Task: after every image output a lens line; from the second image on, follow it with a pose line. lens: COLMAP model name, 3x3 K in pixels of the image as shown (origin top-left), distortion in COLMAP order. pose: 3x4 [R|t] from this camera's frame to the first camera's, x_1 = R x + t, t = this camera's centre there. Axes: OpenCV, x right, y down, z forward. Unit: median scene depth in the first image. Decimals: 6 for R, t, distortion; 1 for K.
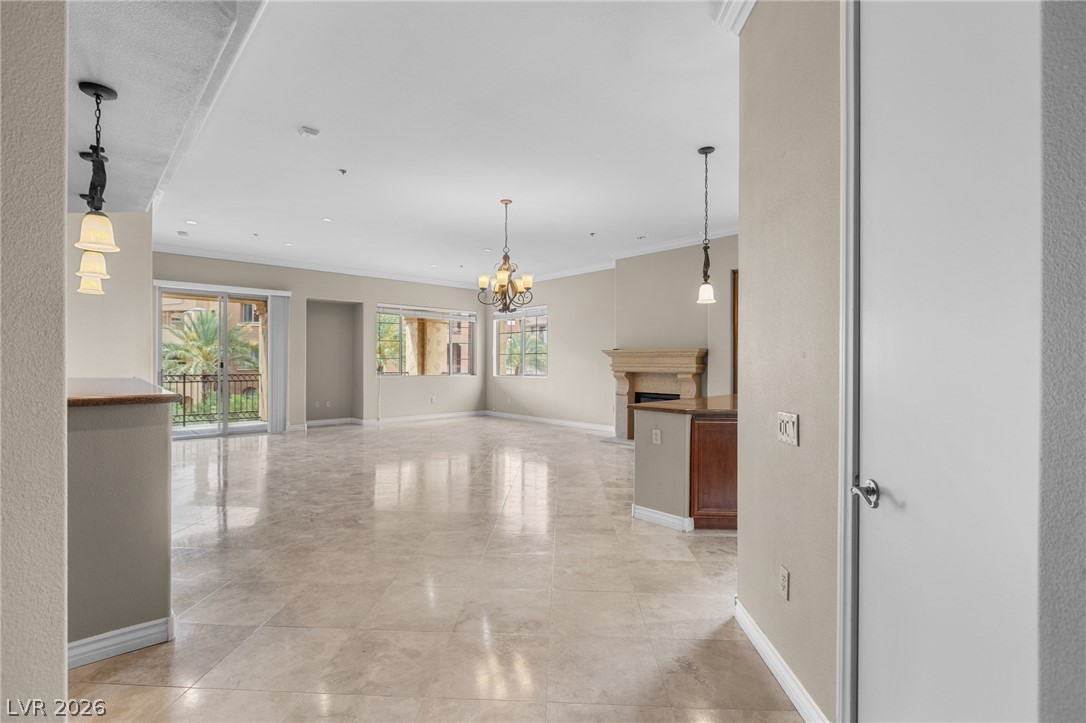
lens RADIAL K [[509.5, 0, 535.0], [0, 509.5, 363.7], [0, 0, 1]] dist [-0.003544, -0.002075]
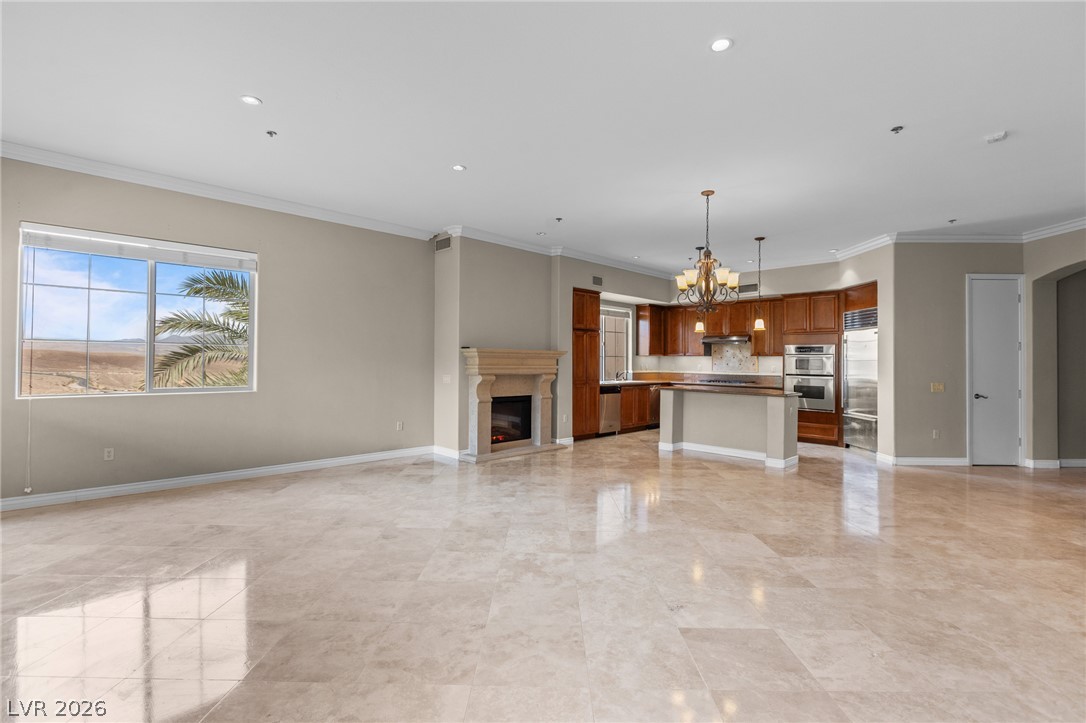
lens RADIAL K [[509.5, 0, 548.6], [0, 509.5, 356.2], [0, 0, 1]] dist [-0.003544, -0.002075]
pose [[-0.061703, 0.010533, 0.998039, -0.482658], [-0.003192, 0.999937, -0.010750, -0.004394], [-0.998089, -0.003849, -0.061666, 0.679190]]
